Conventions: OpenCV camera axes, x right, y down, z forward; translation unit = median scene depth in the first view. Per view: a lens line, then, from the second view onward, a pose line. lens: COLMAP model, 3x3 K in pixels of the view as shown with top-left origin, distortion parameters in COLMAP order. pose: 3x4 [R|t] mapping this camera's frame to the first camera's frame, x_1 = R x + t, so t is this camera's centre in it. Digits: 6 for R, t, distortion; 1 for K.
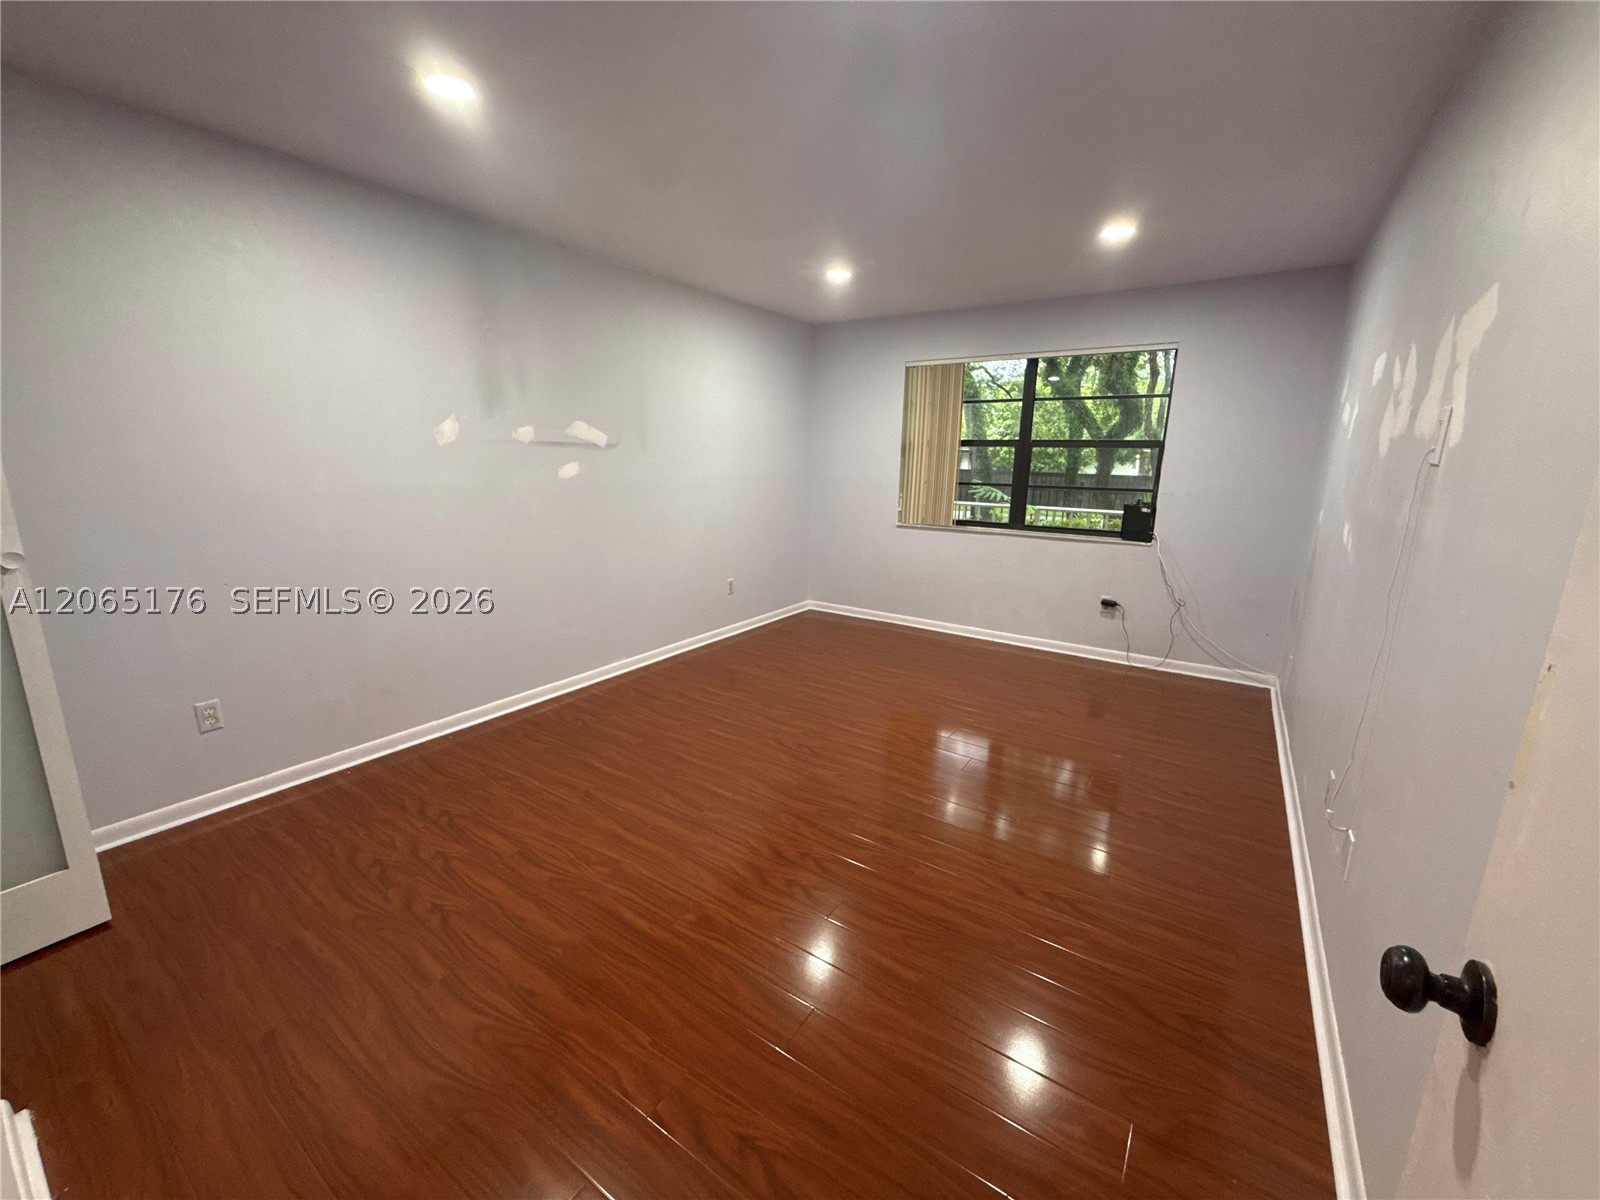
lens RADIAL K [[633.7, 0, 800.5], [0, 633.7, 595.6], [0, 0, 1]] dist [0.000009, 0.000248]
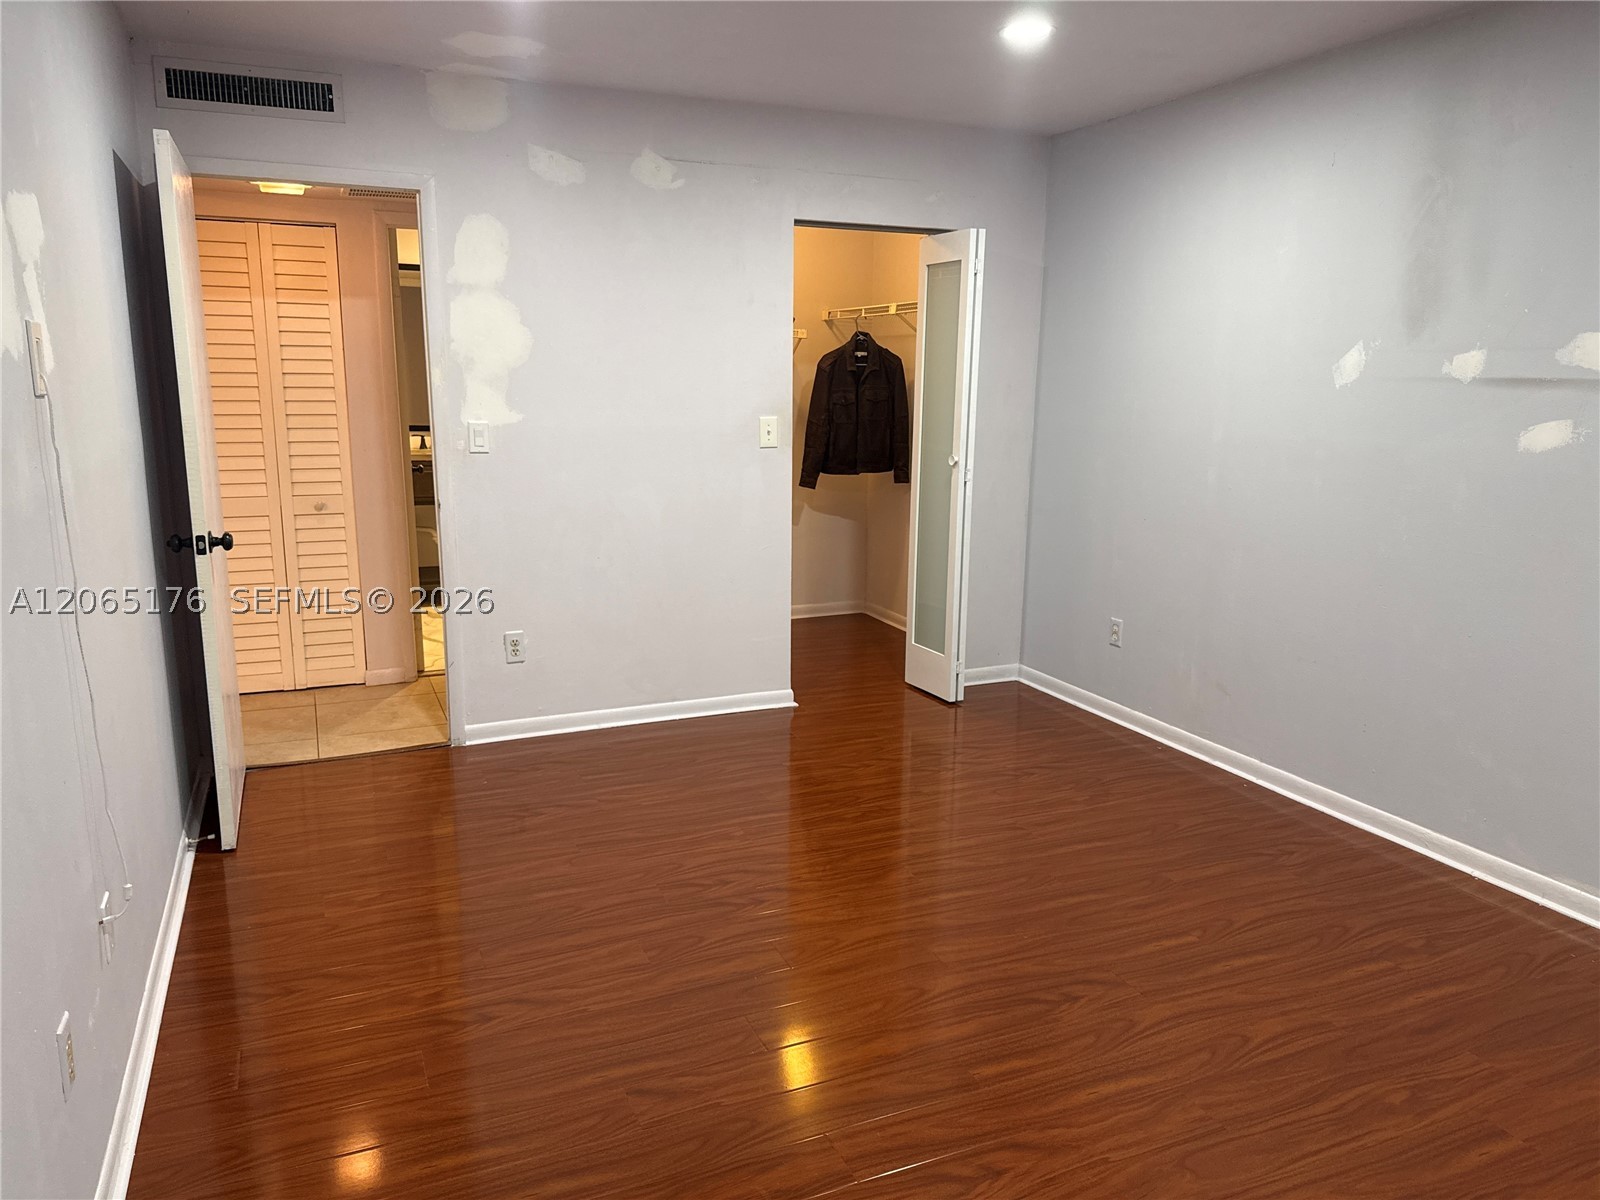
lens RADIAL K [[1126.7, 0, 794.7], [0, 1126.7, 602.3], [0, 0, 1]] dist [0.009850, -0.063104]
pose [[-0.541487, 0.142885, -0.828478, 0.874623], [-0.198804, 0.935739, 0.291322, -0.280817], [0.816865, 0.322452, -0.478285, 1.289986]]
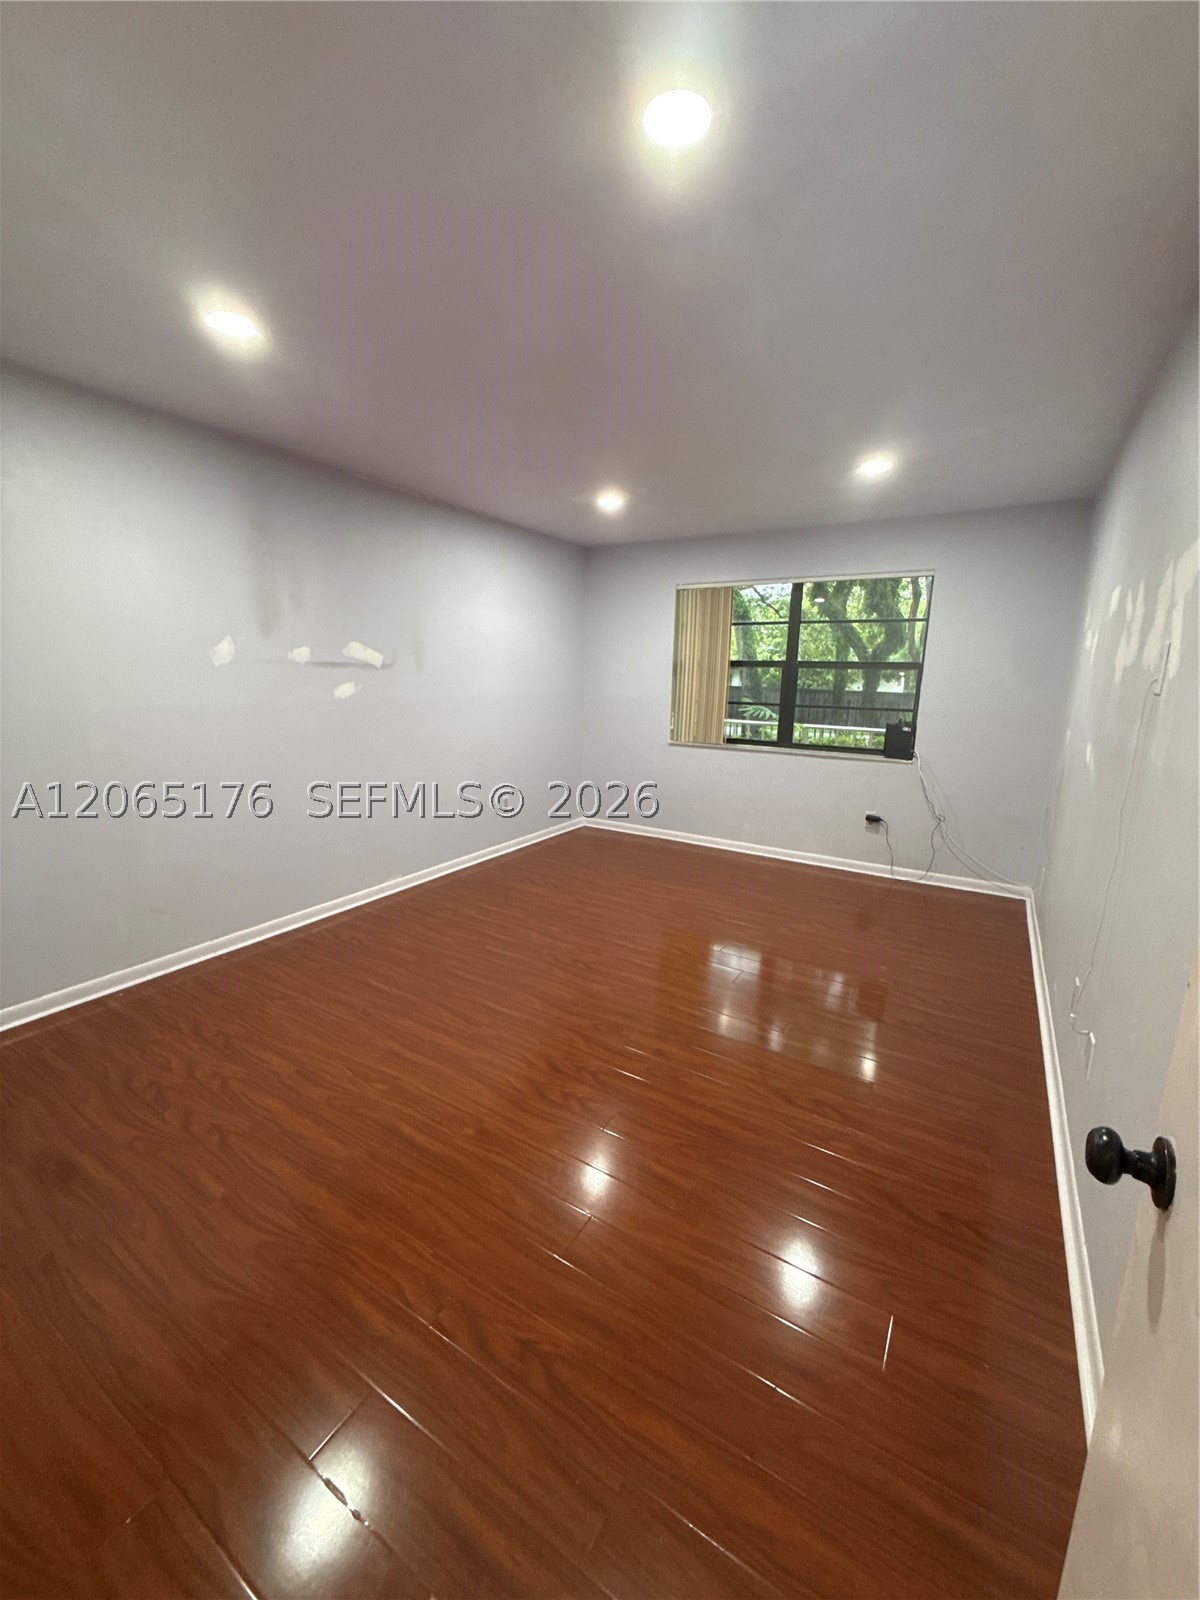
lens RADIAL K [[633.7, 0, 598.0], [0, 633.7, 800.2], [0, 0, 1]] dist [0.000009, 0.000248]
pose [[0.999299, -0.004575, 0.037156, -0.001436], [0.005188, 0.999852, -0.016404, -0.005430], [-0.037076, 0.016585, 0.999175, -0.025745]]
